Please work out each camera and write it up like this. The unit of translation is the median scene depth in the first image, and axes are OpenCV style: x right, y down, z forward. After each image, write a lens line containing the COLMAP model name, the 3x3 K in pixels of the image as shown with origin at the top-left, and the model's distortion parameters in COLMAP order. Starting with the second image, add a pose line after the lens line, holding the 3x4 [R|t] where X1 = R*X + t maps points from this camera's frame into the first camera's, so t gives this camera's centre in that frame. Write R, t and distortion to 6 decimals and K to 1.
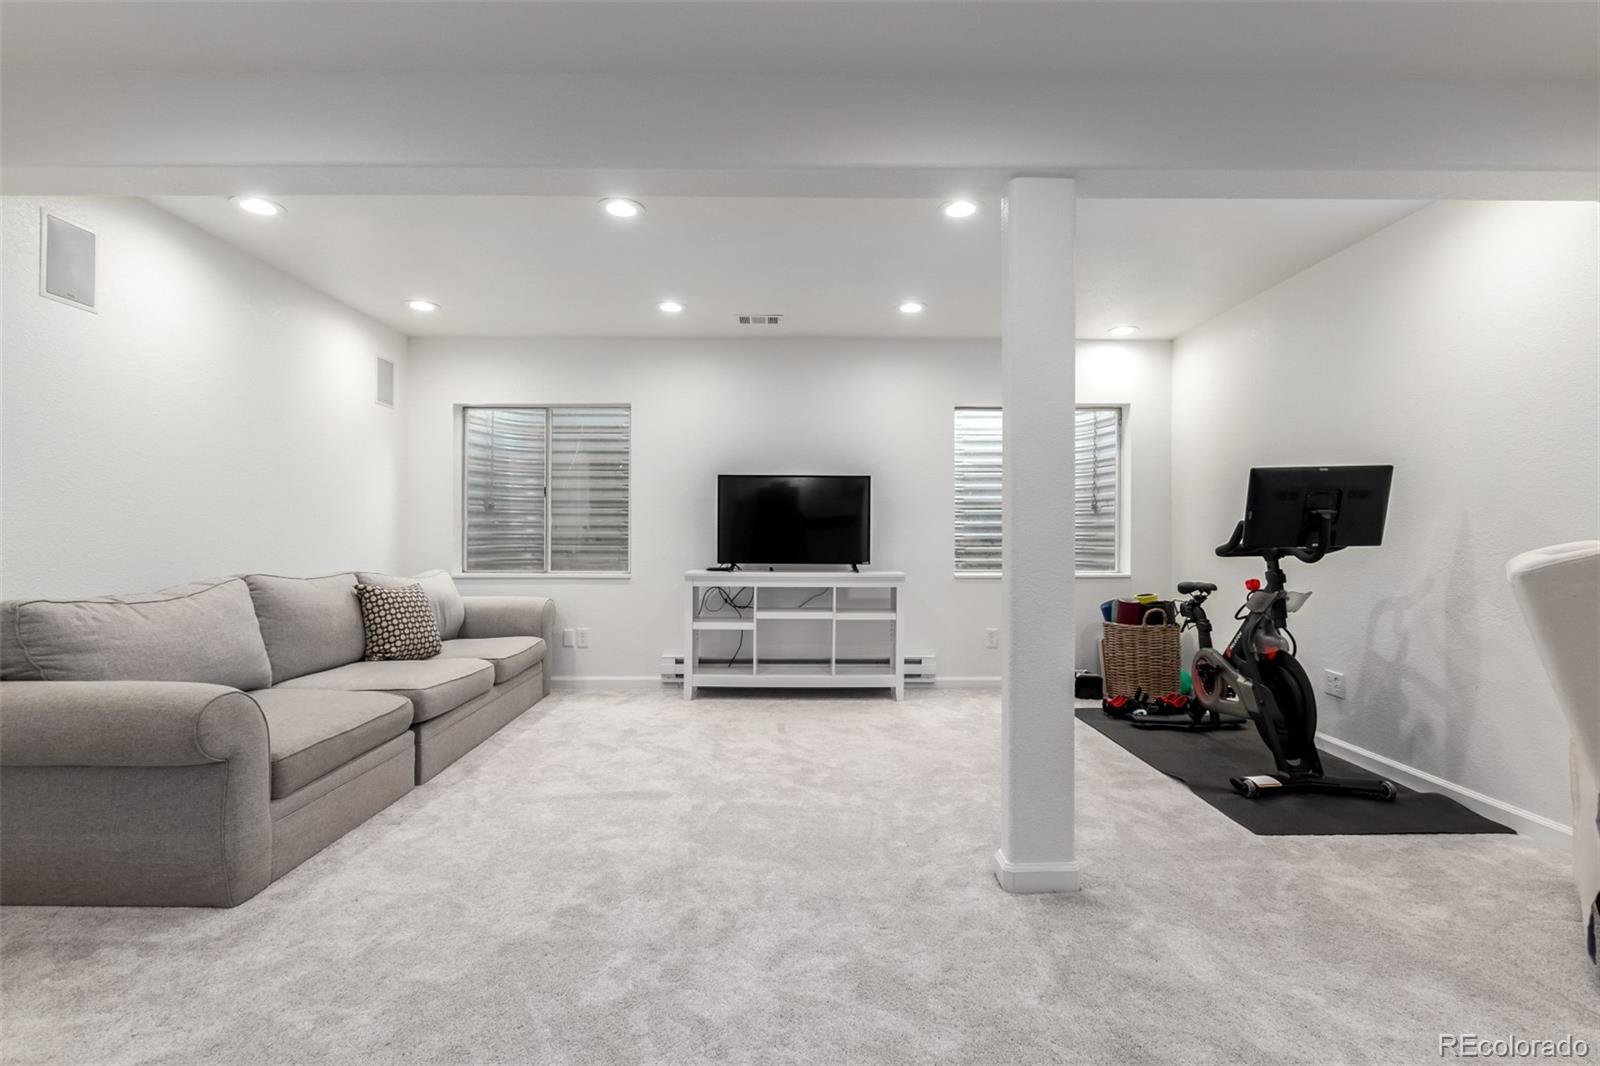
lens RADIAL K [[727.3, 0, 800.0], [0, 727.3, 533.0], [0, 0, 1]] dist [-0.000715, -0.000111]
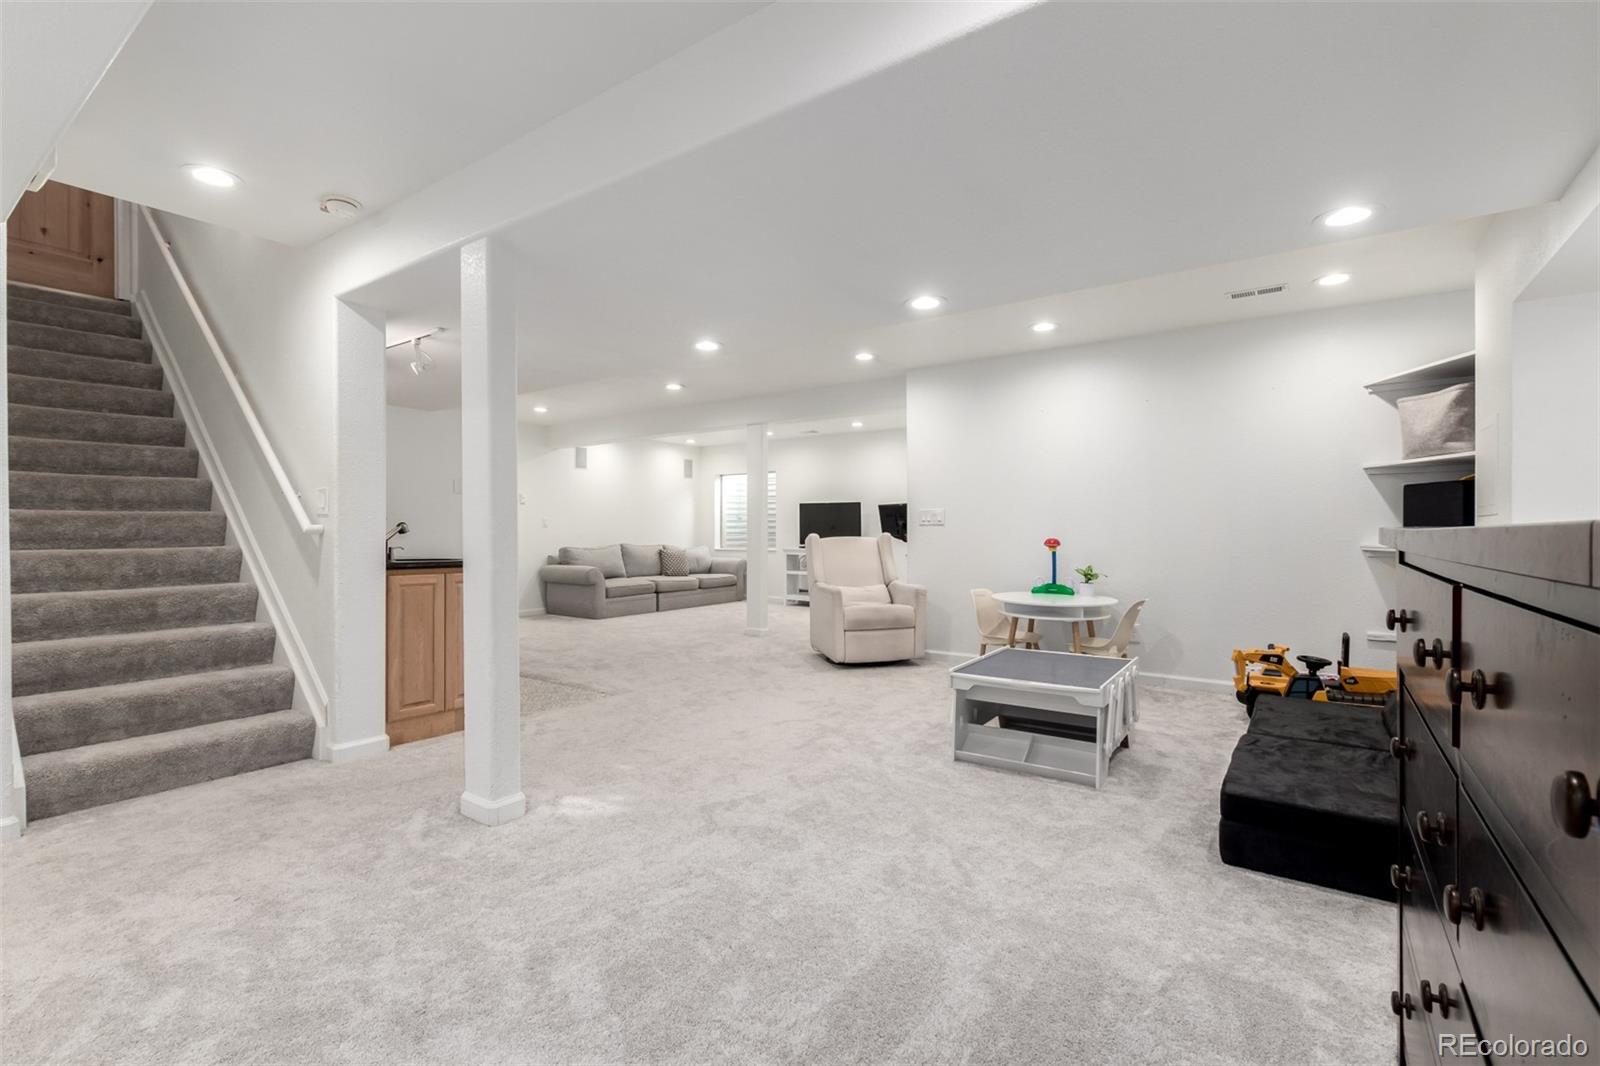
lens RADIAL K [[727.3, 0, 800.0], [0, 727.3, 533.0], [0, 0, 1]] dist [-0.000715, -0.000111]
pose [[0.806876, 0.003752, -0.590709, 1.523679], [-0.001647, 0.999990, 0.004102, -0.002440], [0.590718, -0.002337, 0.806874, -0.970804]]
